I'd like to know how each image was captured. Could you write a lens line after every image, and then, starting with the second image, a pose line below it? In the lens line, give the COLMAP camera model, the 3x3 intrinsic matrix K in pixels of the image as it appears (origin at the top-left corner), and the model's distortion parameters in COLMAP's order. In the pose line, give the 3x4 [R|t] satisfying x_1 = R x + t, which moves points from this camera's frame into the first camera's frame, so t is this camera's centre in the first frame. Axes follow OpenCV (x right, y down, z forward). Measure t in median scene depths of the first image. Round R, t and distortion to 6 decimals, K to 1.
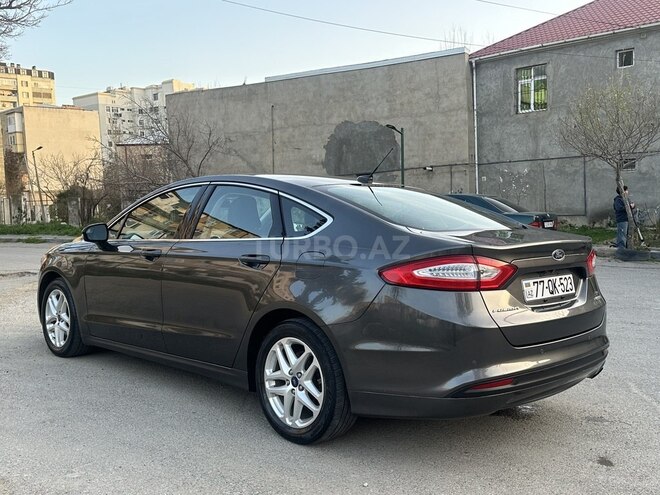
lens RADIAL K [[674.5, 0, 330.0], [0, 674.5, 247.5], [0, 0, 1]] dist [0.156122, -0.333883]
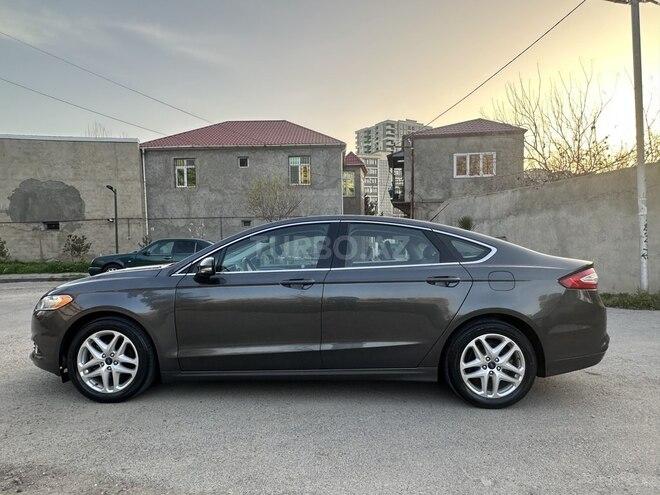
lens RADIAL K [[422.9, 0, 348.2], [0, 422.9, 248.7], [0, 0, 1]] dist [-0.023687, 0.001004]
pose [[0.716968, 0.001768, 0.697104, -0.841164], [0.041055, 0.998154, -0.044756, -0.014221], [-0.695897, 0.060709, 0.715571, 0.555635]]
